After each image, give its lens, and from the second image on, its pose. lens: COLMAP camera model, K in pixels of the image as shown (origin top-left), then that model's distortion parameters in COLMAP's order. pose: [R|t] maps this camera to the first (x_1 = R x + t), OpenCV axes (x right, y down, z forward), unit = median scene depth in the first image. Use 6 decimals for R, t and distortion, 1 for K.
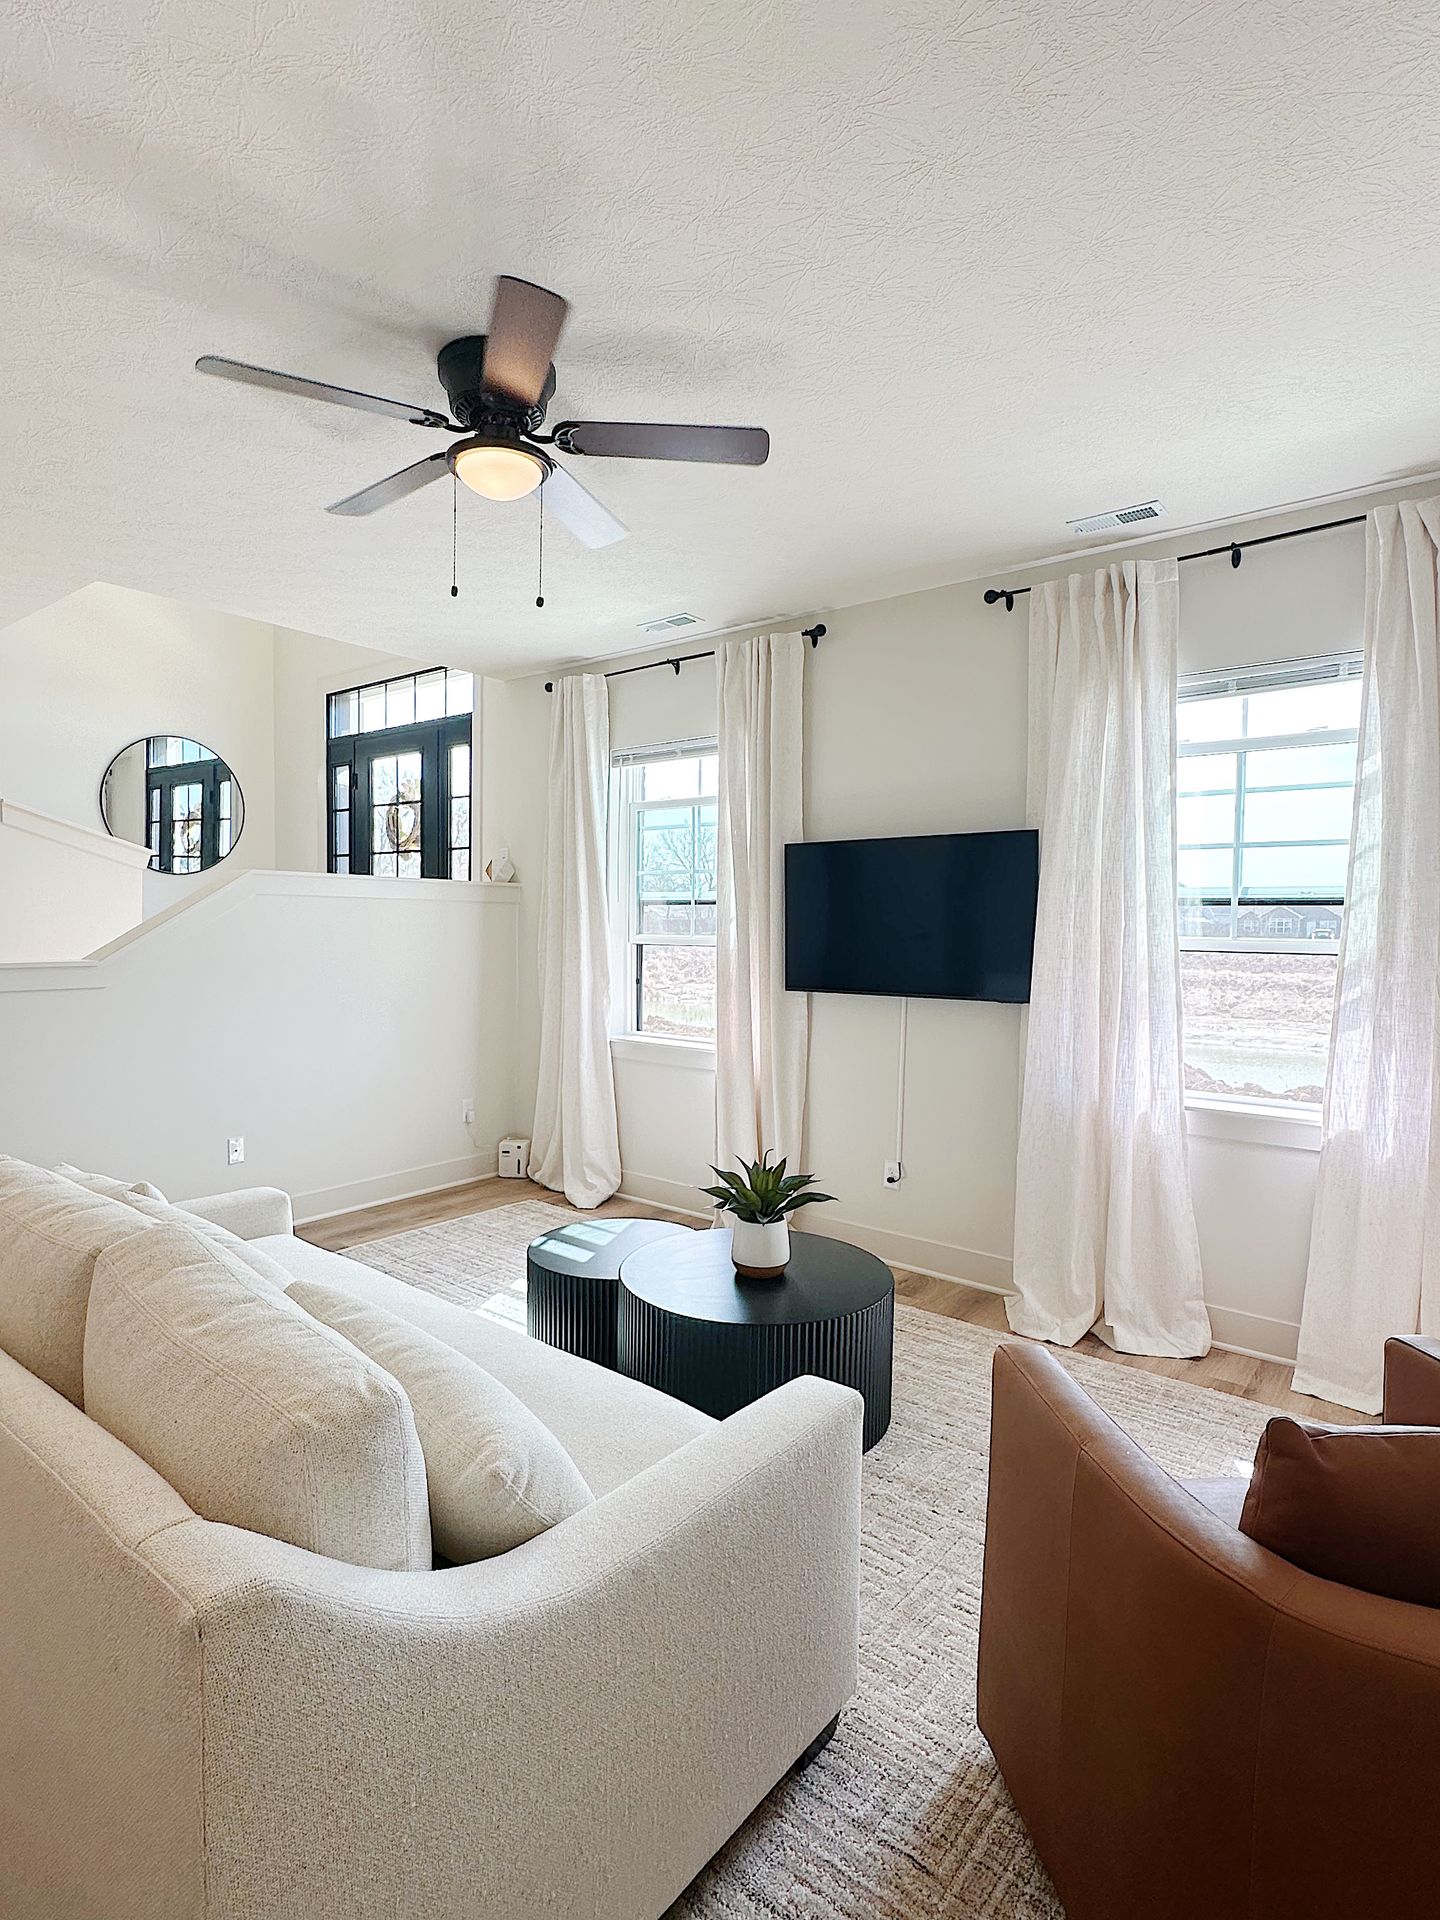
lens RADIAL K [[996.4, 0, 720.0], [0, 996.4, 960.0], [0, 0, 1]] dist [0.000146, 0.000273]
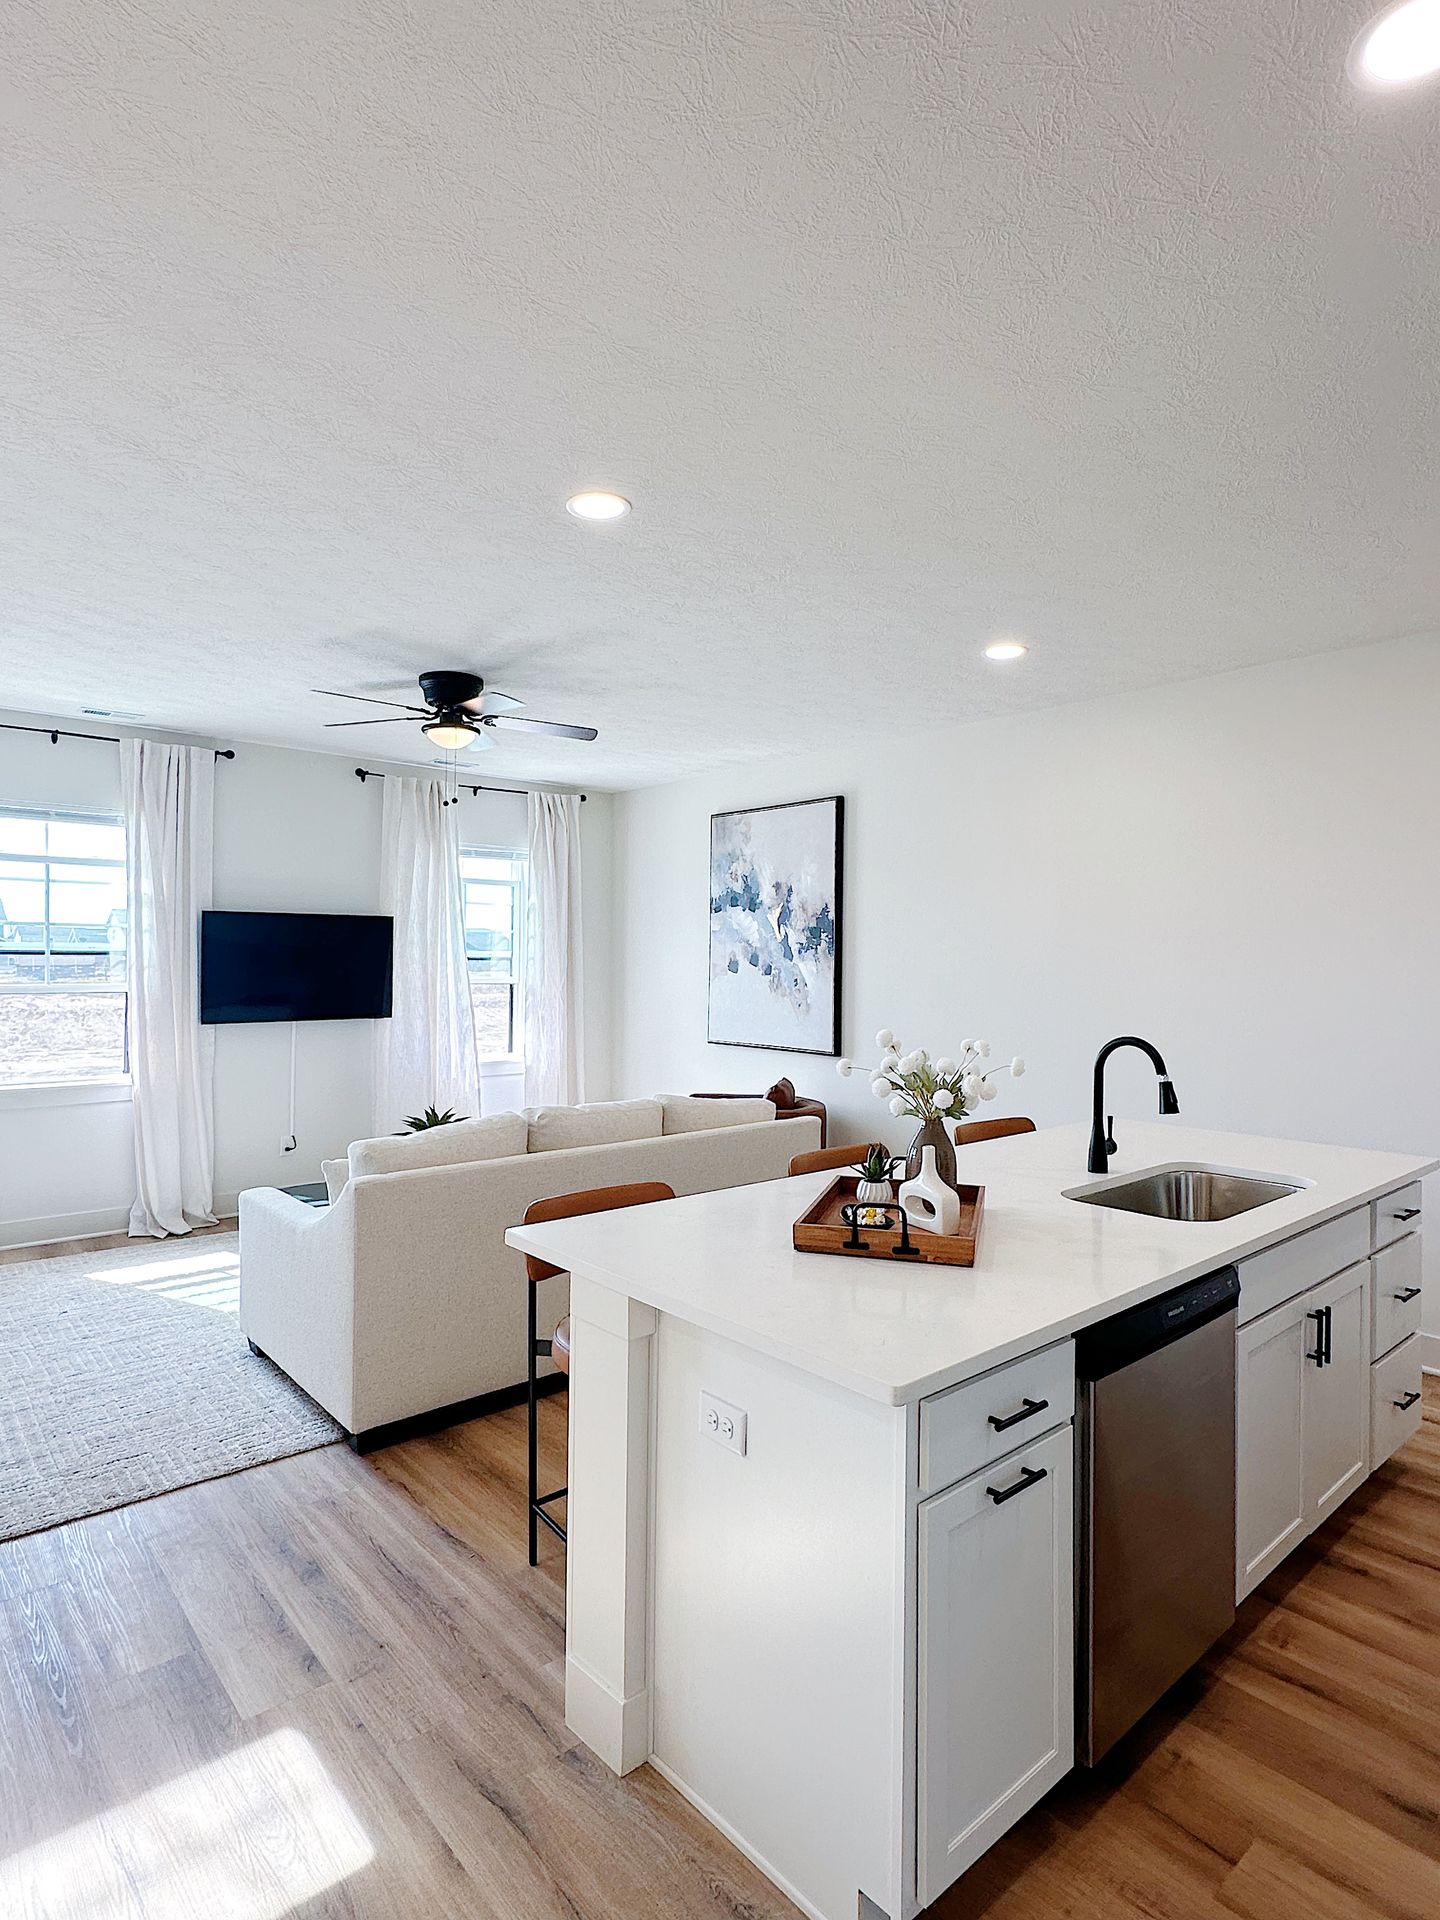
lens RADIAL K [[1023.4, 0, 720.0], [0, 1023.4, 960.0], [0, 0, 1]] dist [-0.002829, 0.000181]
pose [[0.164572, -0.001920, 0.986363, -1.107132], [0.049142, 0.998772, -0.006255, -0.010997], [-0.985140, 0.049501, 0.164464, 0.125451]]
